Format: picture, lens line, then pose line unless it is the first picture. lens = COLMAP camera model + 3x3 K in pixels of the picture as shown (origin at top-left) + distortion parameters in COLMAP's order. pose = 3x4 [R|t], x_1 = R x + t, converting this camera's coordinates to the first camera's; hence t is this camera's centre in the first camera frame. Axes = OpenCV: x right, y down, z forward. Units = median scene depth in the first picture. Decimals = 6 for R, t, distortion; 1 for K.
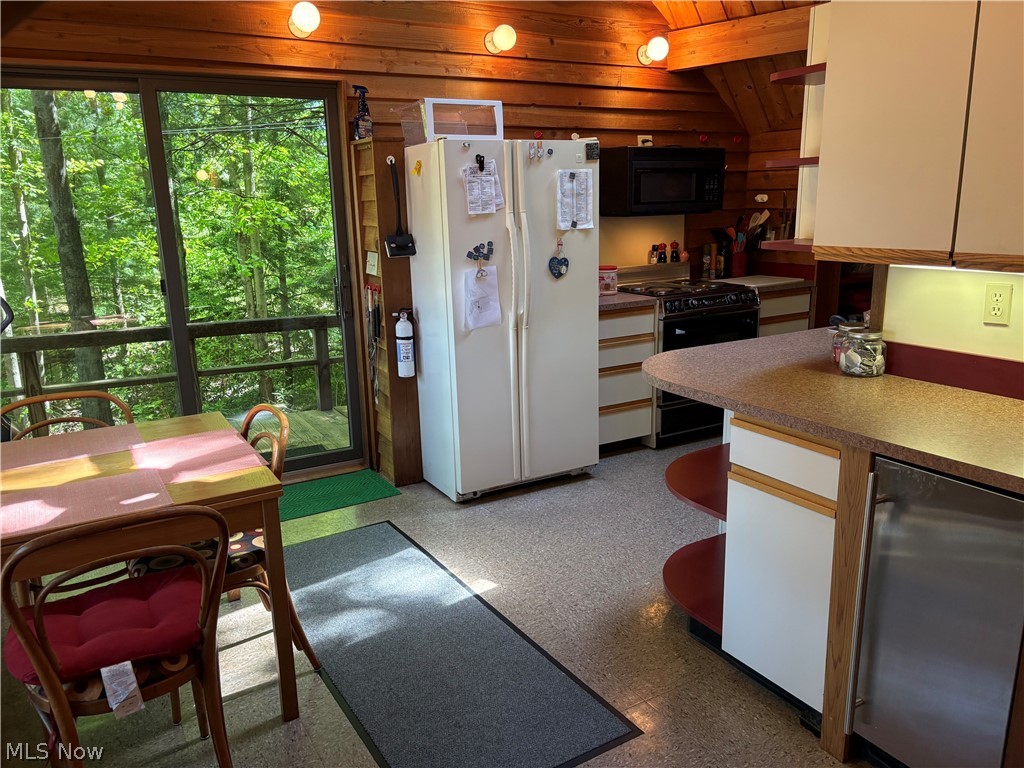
lens RADIAL K [[781.3, 0, 510.0], [0, 781.3, 388.4], [0, 0, 1]] dist [0.051207, -0.058877]
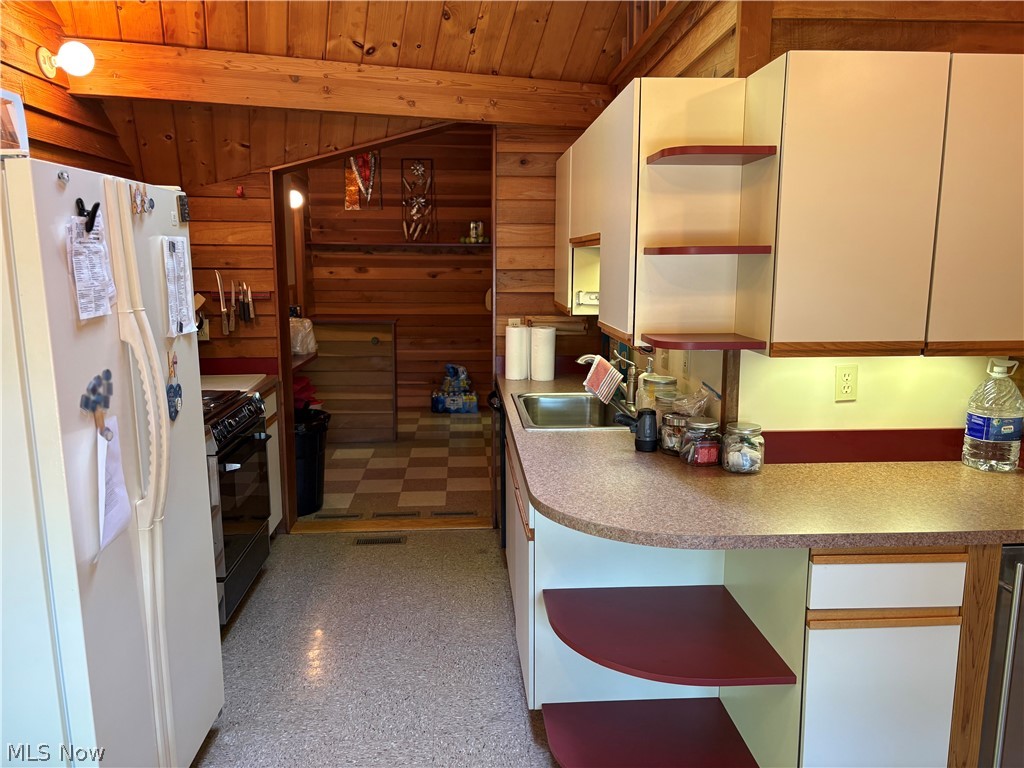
lens RADIAL K [[781.3, 0, 503.7], [0, 781.3, 392.3], [0, 0, 1]] dist [0.051207, -0.058877]
pose [[0.451822, -0.128963, 0.882738, -0.364158], [0.201623, 0.978655, 0.039777, -0.146064], [-0.869026, 0.160008, 0.468179, 0.557534]]
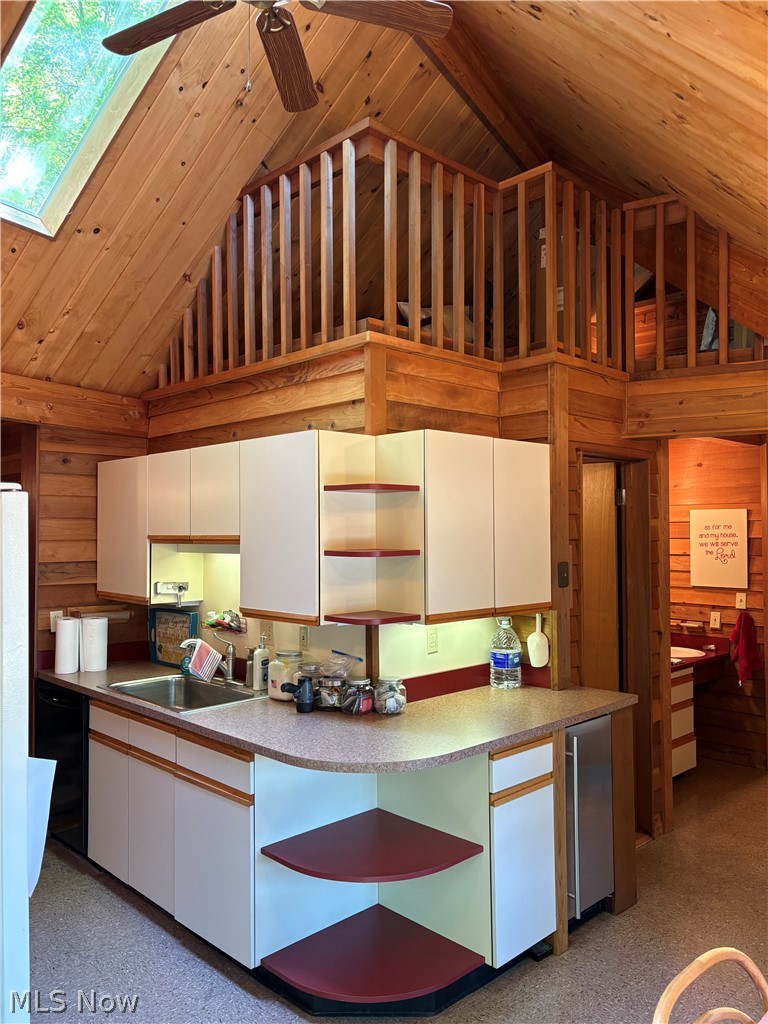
lens RADIAL K [[781.3, 0, 378.5], [0, 781.3, 513.9], [0, 0, 1]] dist [0.051207, -0.058877]
pose [[-0.244319, 0.044314, 0.968682, -0.573373], [0.236272, 0.971569, 0.015146, -0.253374], [-0.940470, 0.232573, -0.247843, 0.891831]]
